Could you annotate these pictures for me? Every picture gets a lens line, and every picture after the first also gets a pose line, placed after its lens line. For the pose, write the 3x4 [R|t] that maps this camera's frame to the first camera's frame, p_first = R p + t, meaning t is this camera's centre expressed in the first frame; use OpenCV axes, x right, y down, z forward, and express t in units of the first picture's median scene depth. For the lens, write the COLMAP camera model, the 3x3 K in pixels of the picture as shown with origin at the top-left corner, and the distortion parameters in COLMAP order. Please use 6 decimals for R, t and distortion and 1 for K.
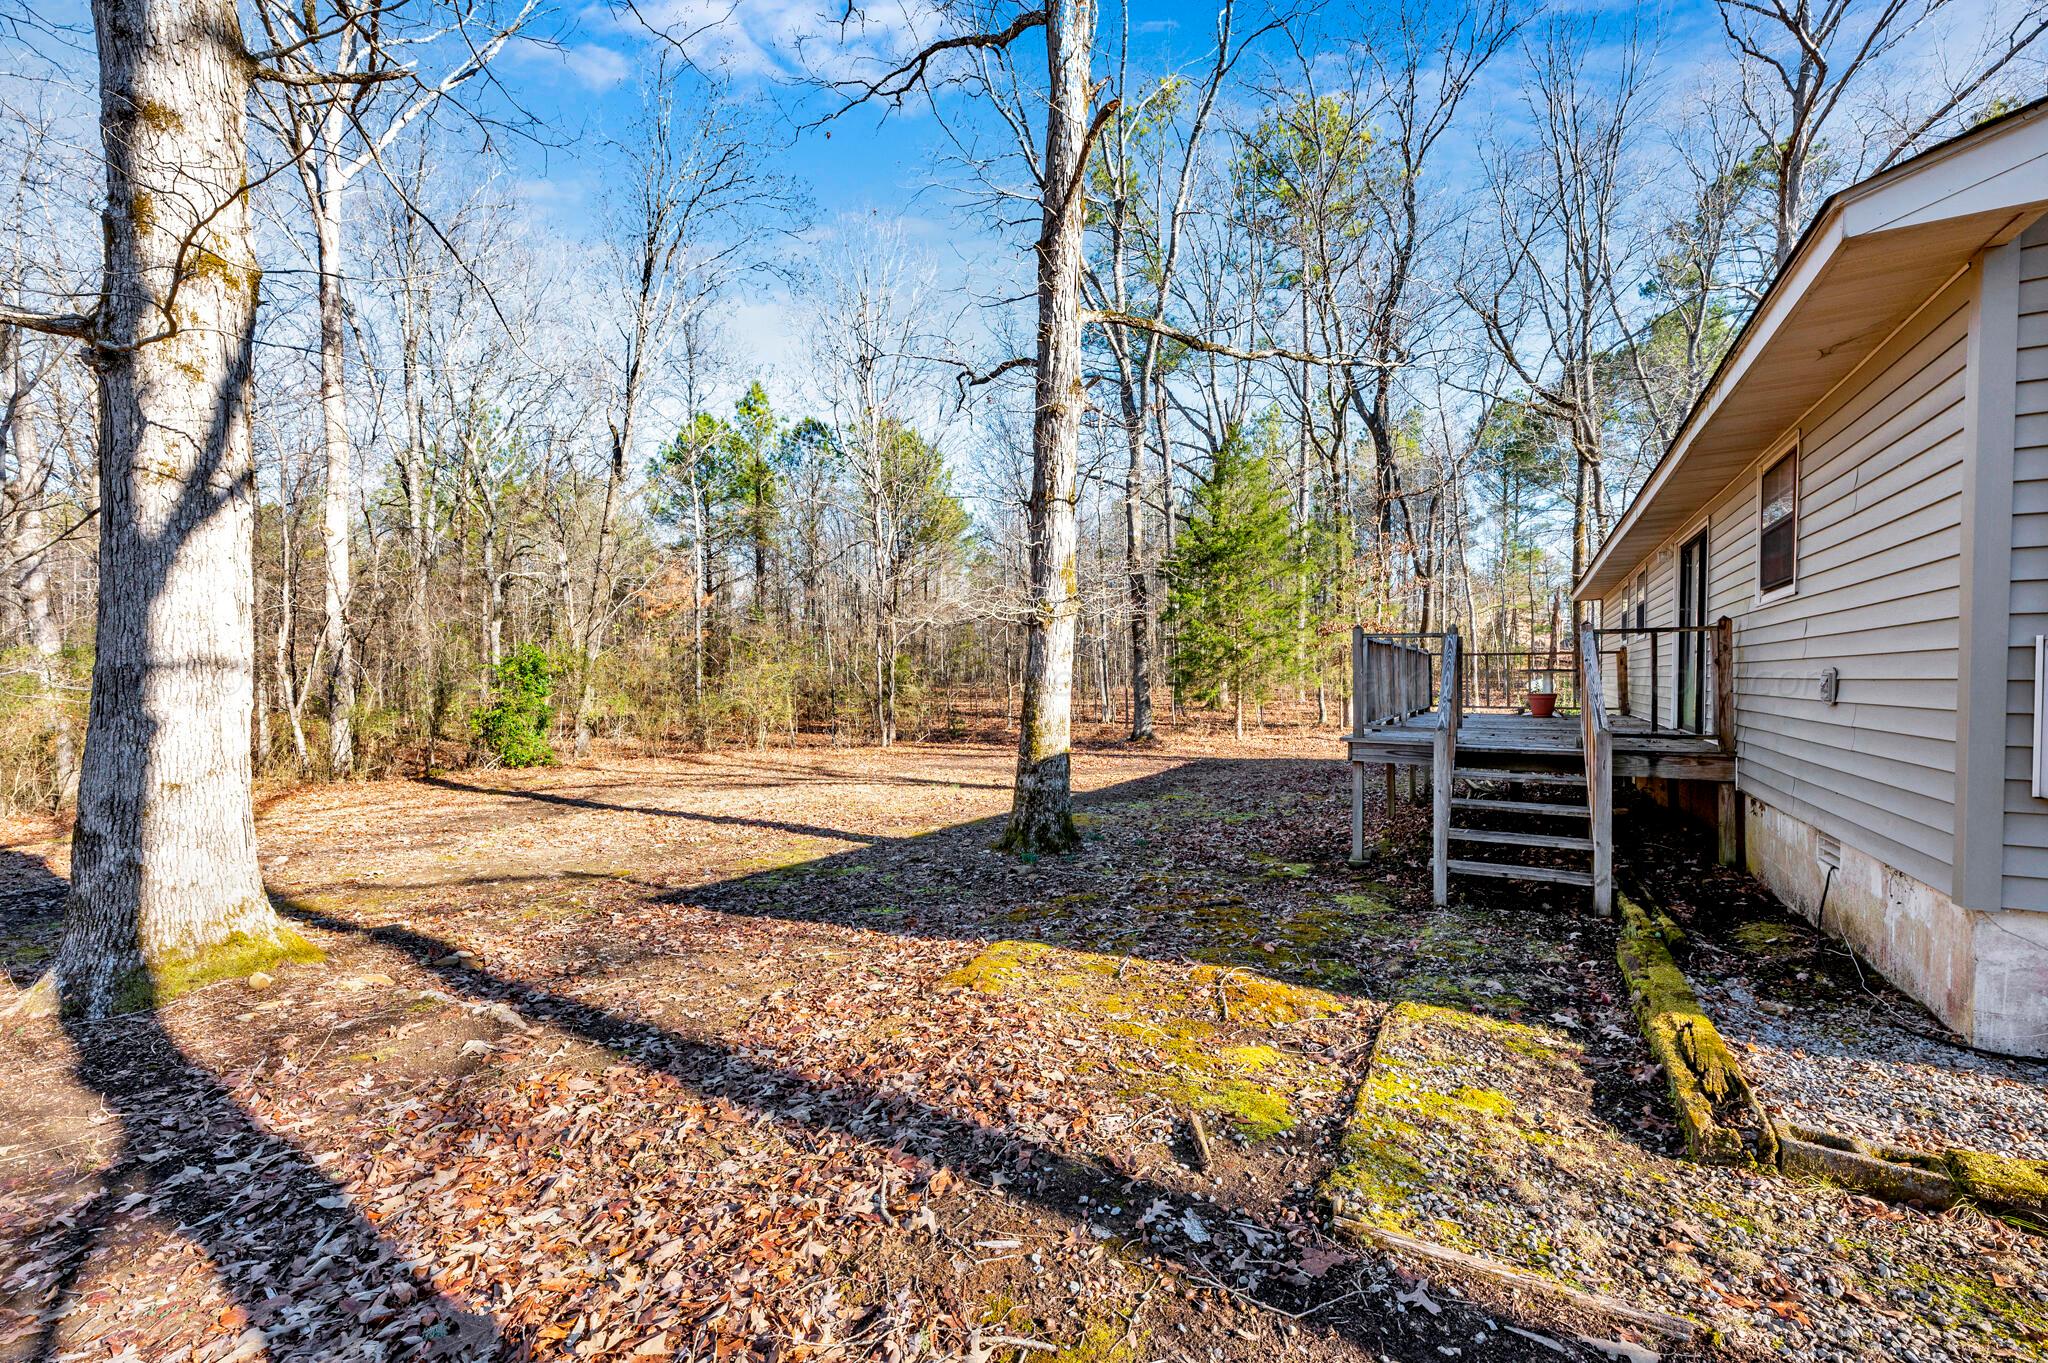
lens RADIAL K [[815.3, 0, 1023.9], [0, 815.3, 693.4], [0, 0, 1]] dist [-0.000255, -0.000158]
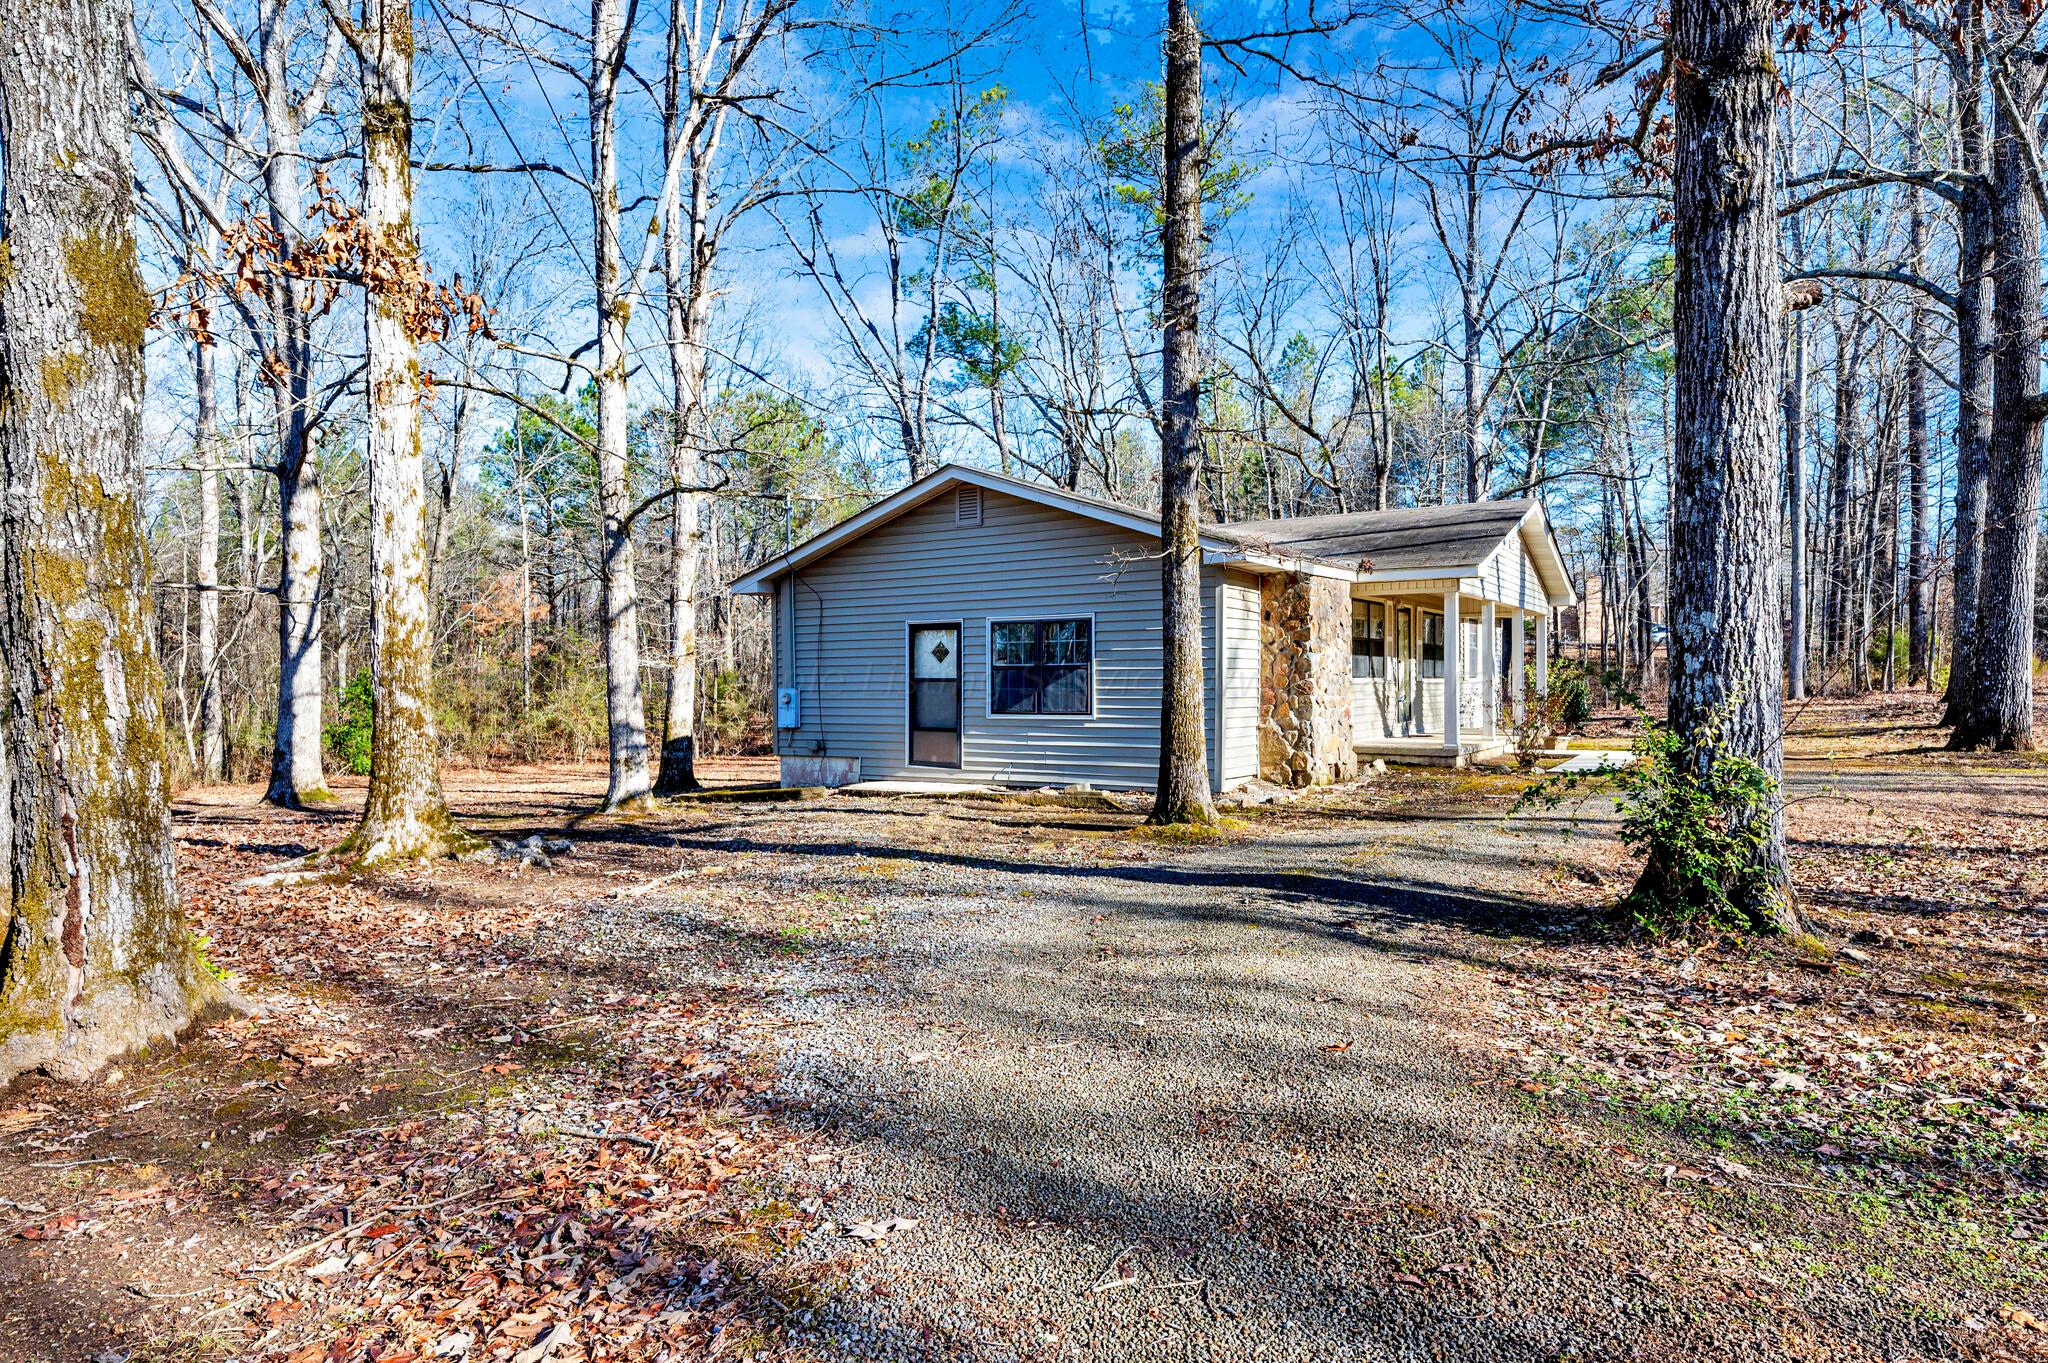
lens RADIAL K [[1228.3, 0, 1024.3], [0, 1228.3, 702.4], [0, 0, 1]] dist [-0.007345, -0.001234]
pose [[0.999609, -0.006980, -0.027059, 0.327315], [0.006694, 0.999921, -0.010634, 0.010150], [0.027131, 0.010449, 0.999577, -0.634447]]
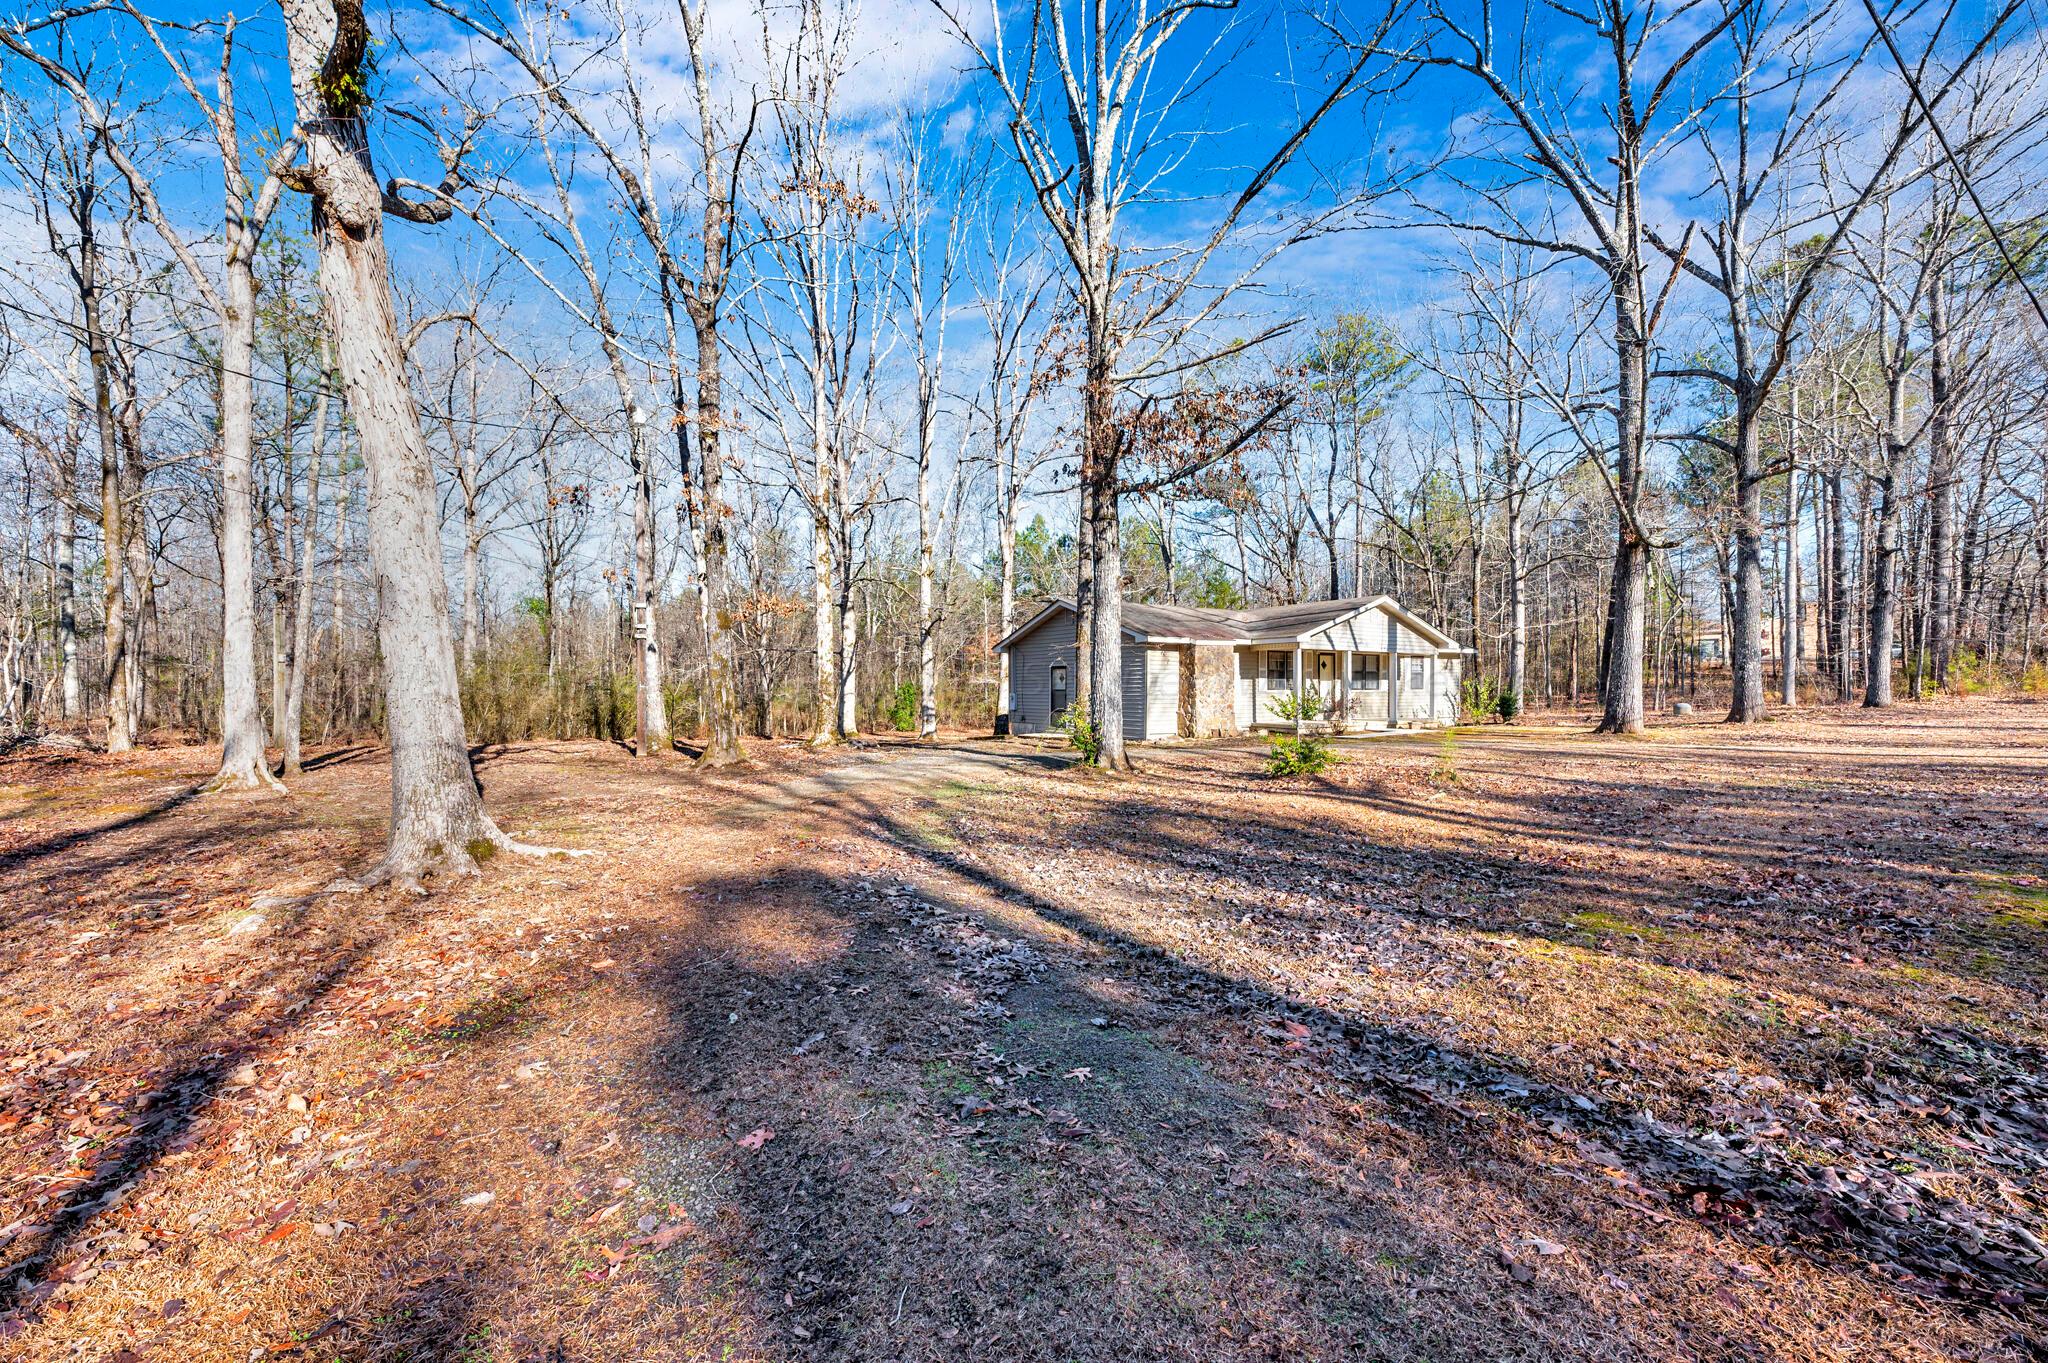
lens RADIAL K [[815.3, 0, 1023.9], [0, 815.3, 693.4], [0, 0, 1]] dist [-0.000255, -0.000158]
pose [[0.907125, -0.001039, -0.420861, 0.641435], [-0.007381, 0.999804, -0.018376, 0.013844], [0.420798, 0.019775, 0.906939, -0.912387]]
